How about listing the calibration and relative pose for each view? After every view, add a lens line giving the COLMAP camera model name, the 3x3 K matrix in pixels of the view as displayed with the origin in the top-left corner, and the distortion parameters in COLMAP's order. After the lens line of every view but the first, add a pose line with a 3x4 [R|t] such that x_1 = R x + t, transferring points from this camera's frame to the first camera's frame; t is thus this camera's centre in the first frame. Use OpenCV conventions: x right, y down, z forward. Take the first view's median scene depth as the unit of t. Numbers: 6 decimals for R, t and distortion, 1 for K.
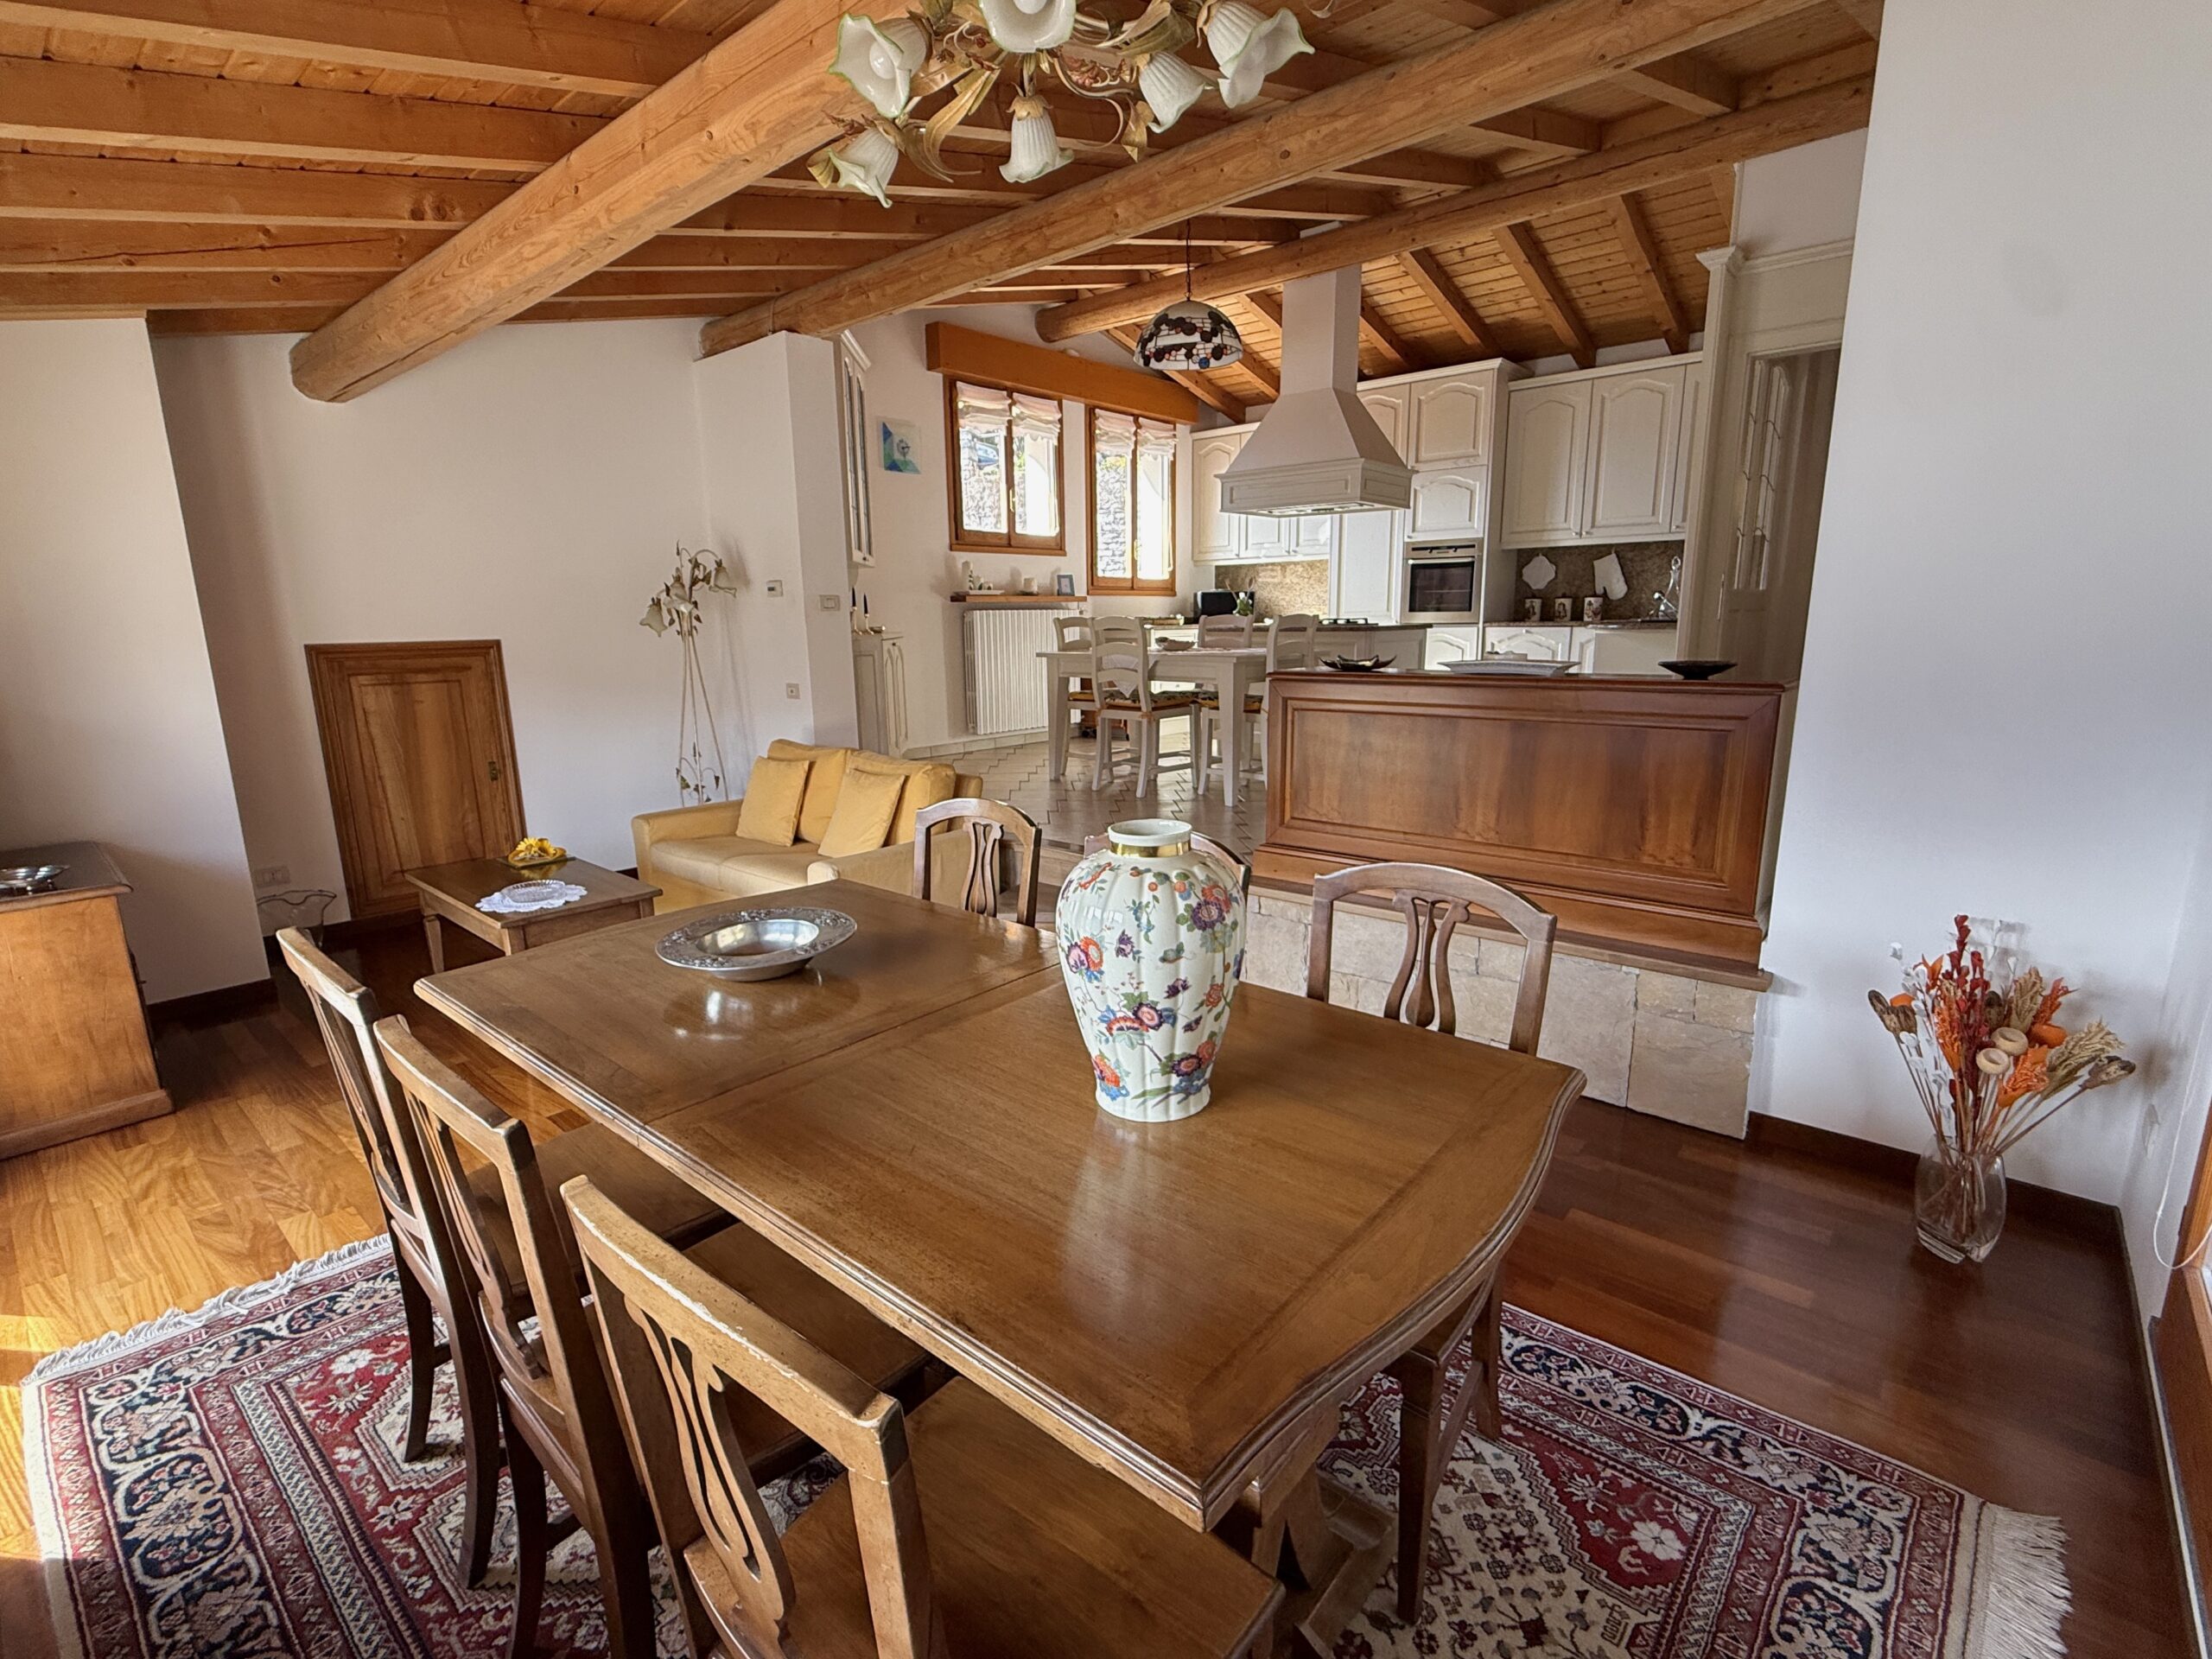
lens RADIAL K [[1017.8, 0, 1102.7], [0, 1017.8, 828.6], [0, 0, 1]] dist [-0.000911, -0.000105]
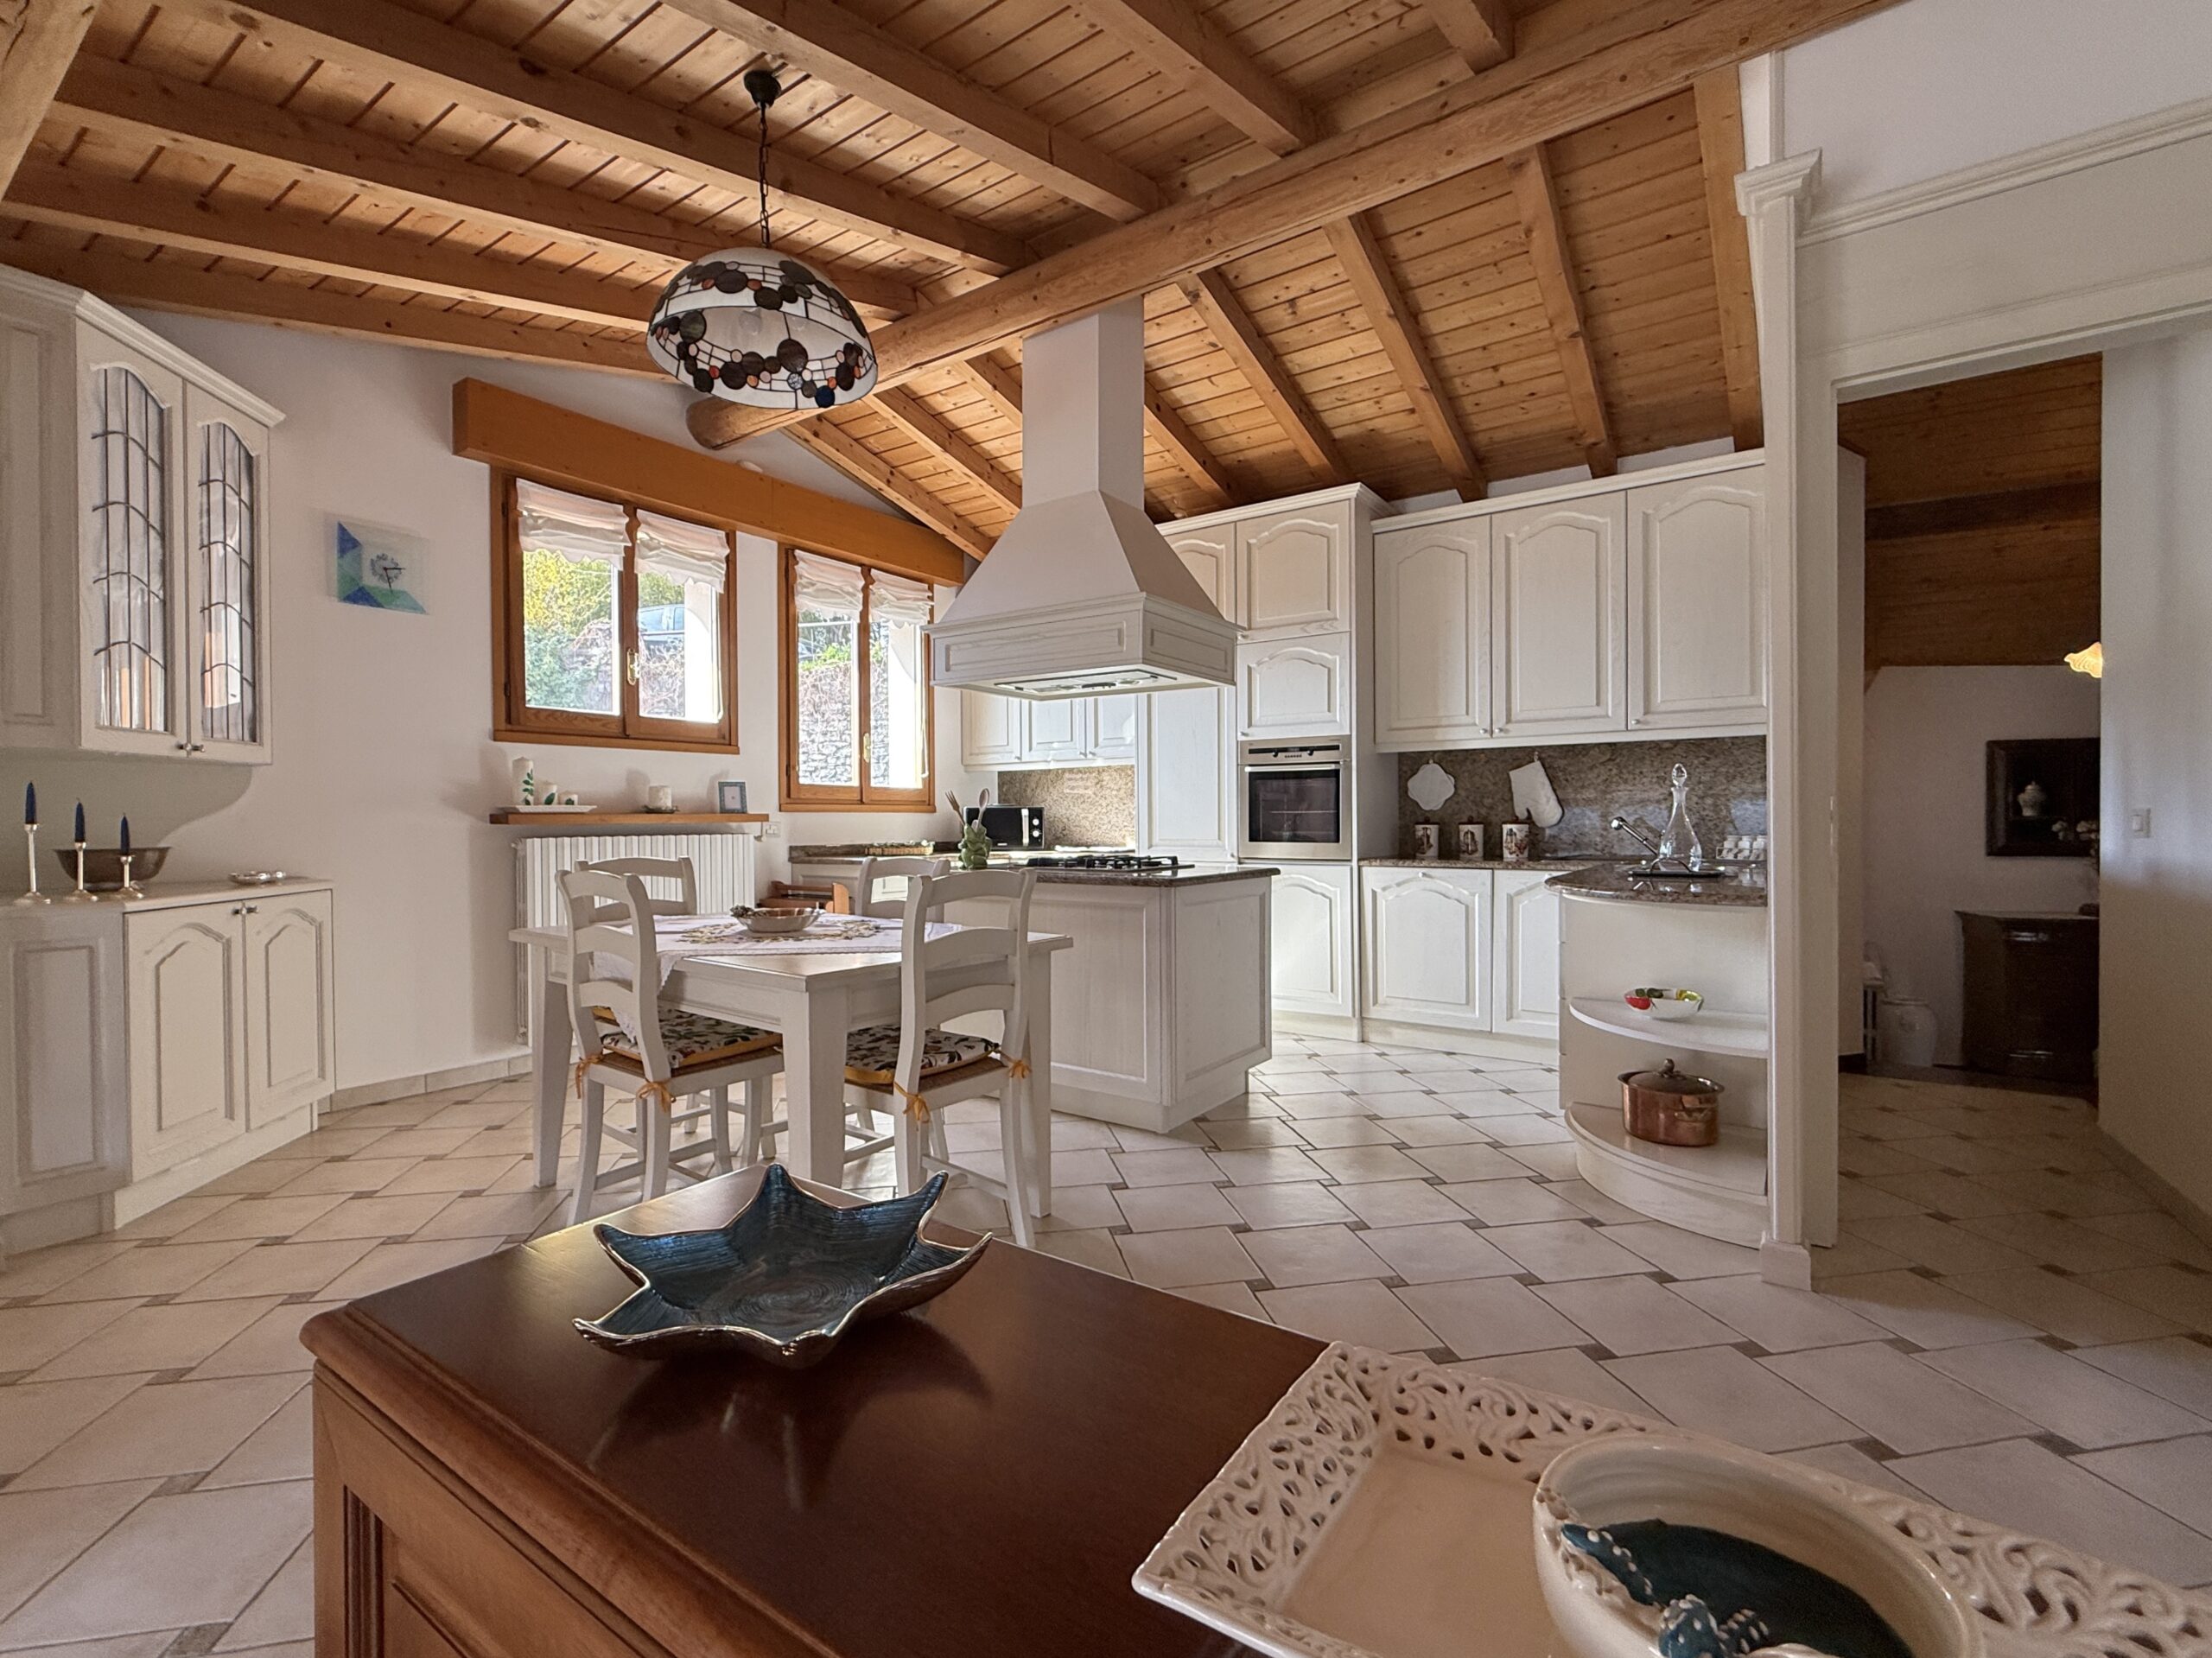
lens RADIAL K [[978.4, 0, 1106.0], [0, 978.4, 829.0], [0, 0, 1]] dist [0.000549, 0.000073]
pose [[0.993885, 0.006540, 0.110230, 0.149402], [0.015039, 0.980927, -0.193794, -0.107105], [-0.109395, 0.194267, 0.974830, 0.417487]]
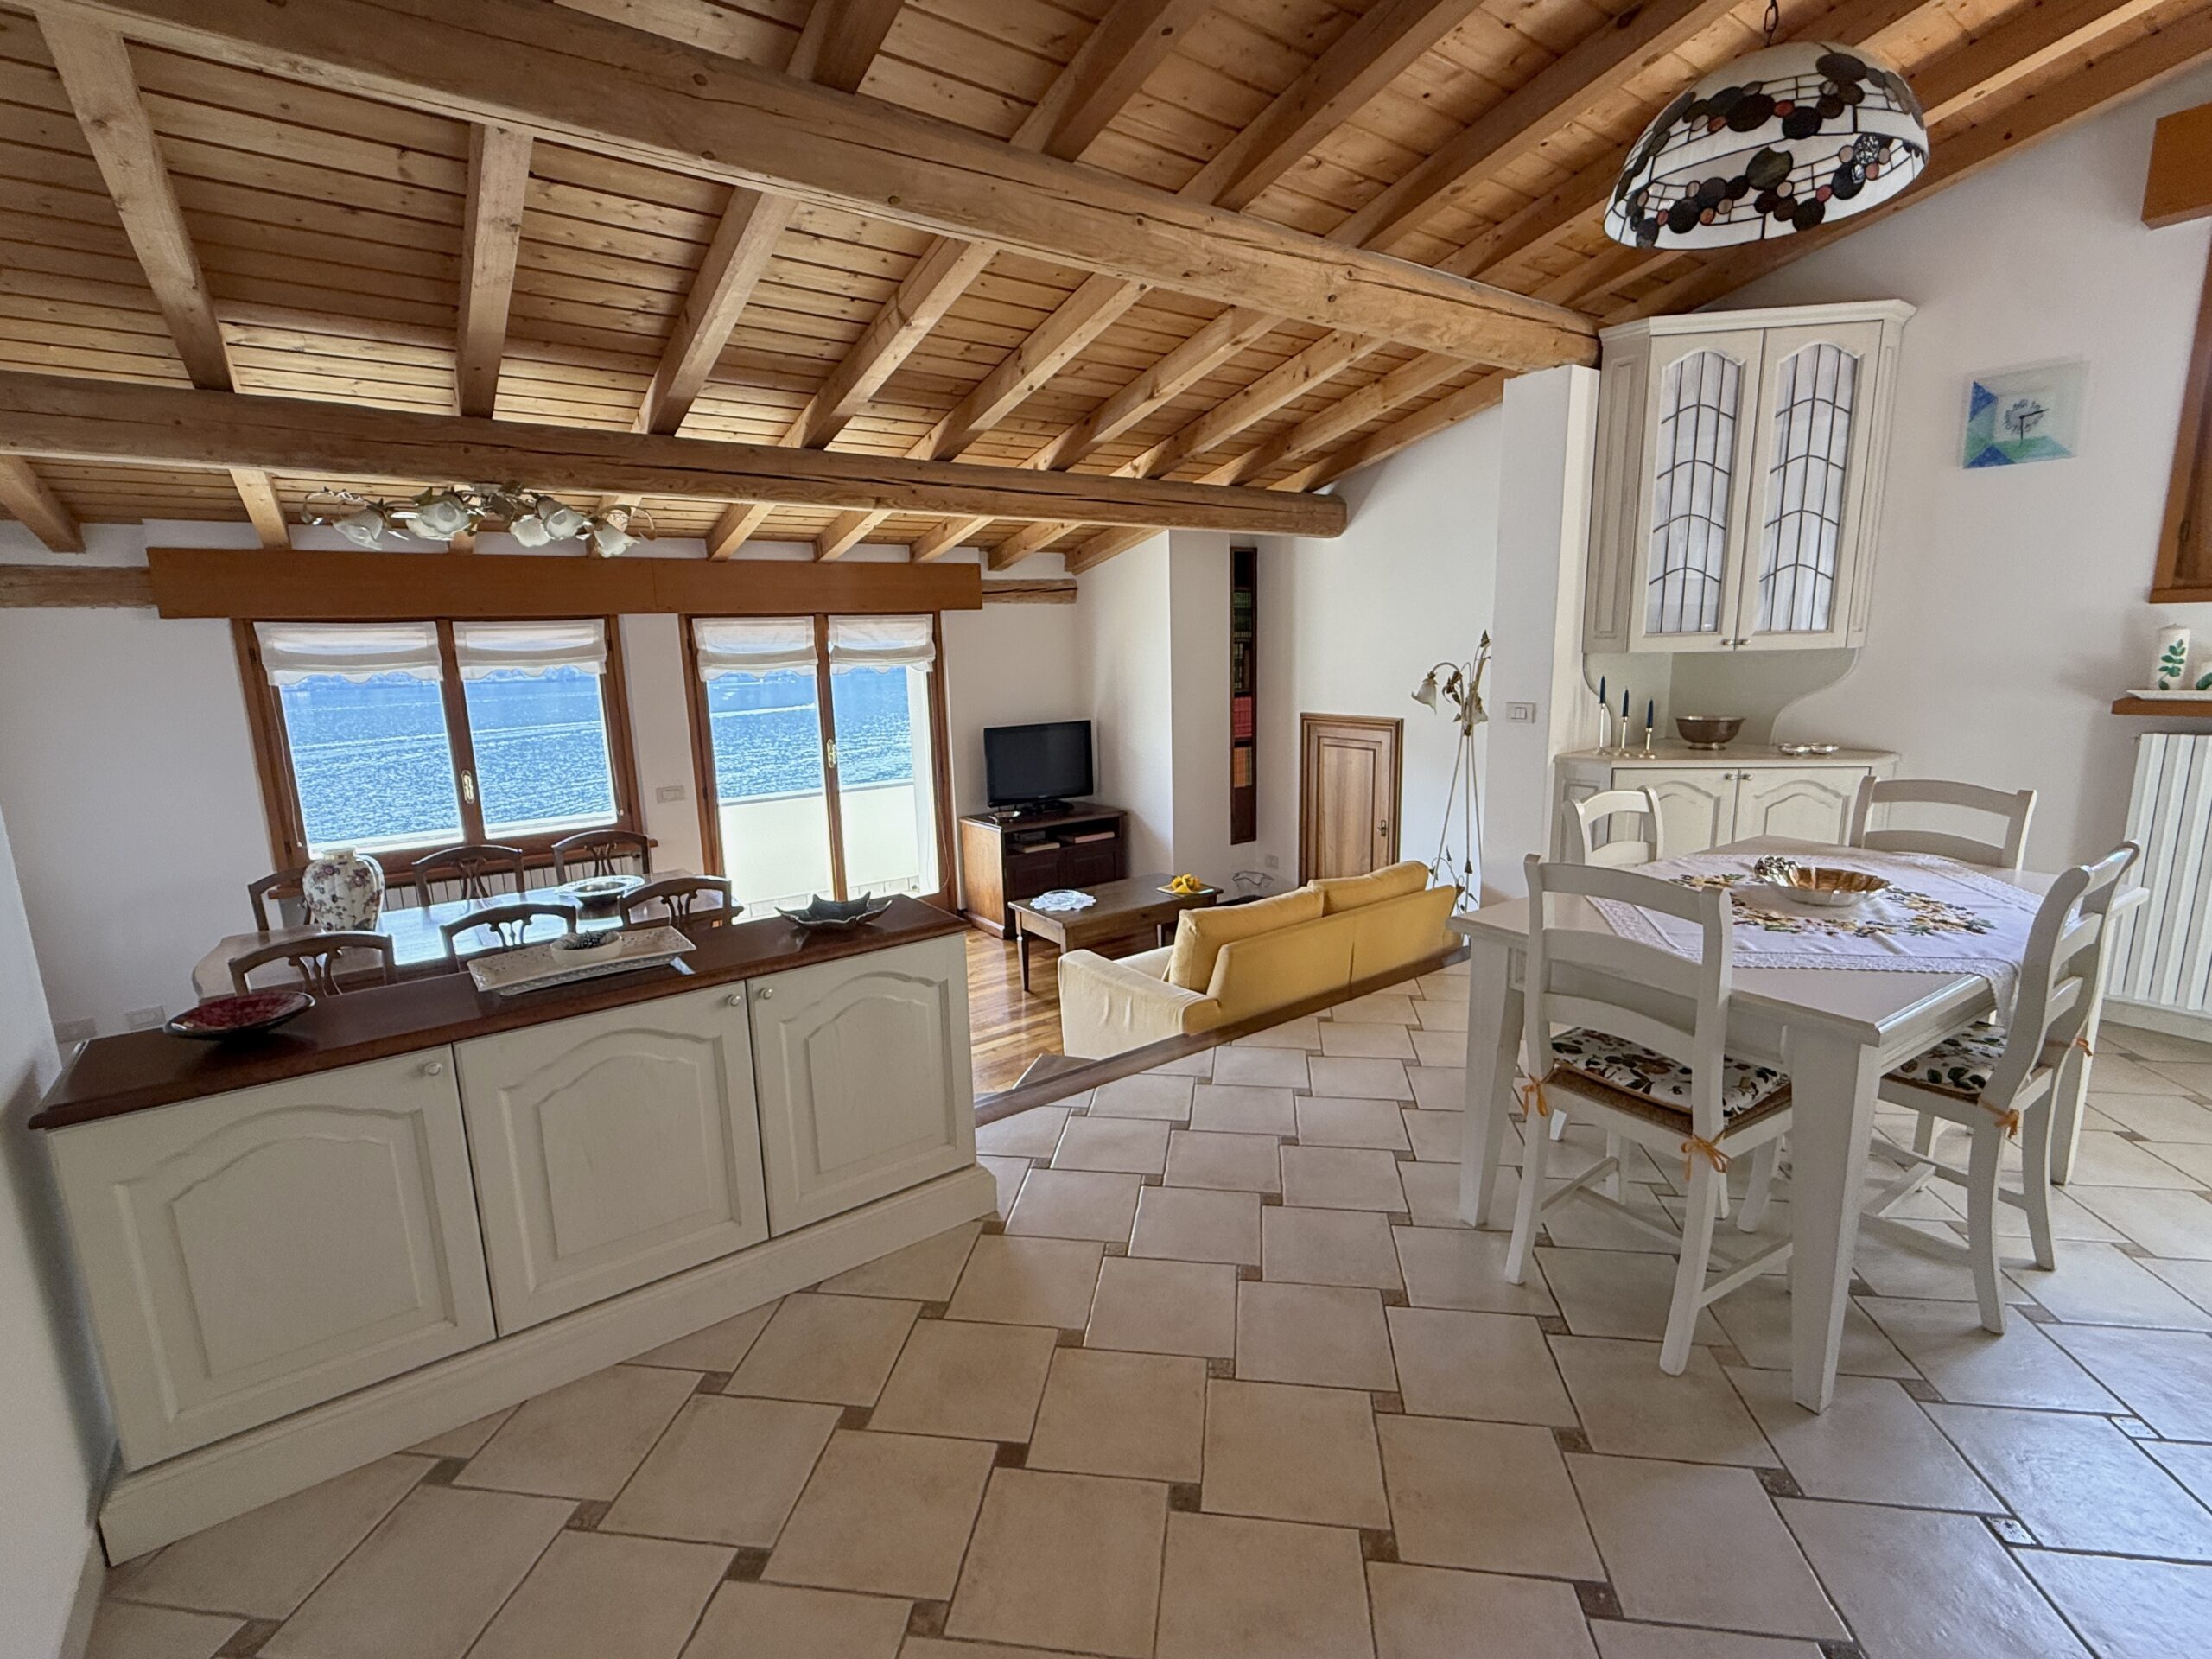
lens RADIAL K [[1017.8, 0, 1102.7], [0, 1017.8, 828.6], [0, 0, 1]] dist [-0.000911, -0.000105]
pose [[-0.218841, 0.204248, -0.954144, 0.430700], [-0.171222, 0.954636, 0.243624, -0.210415], [0.960620, 0.216686, -0.173942, 0.657781]]
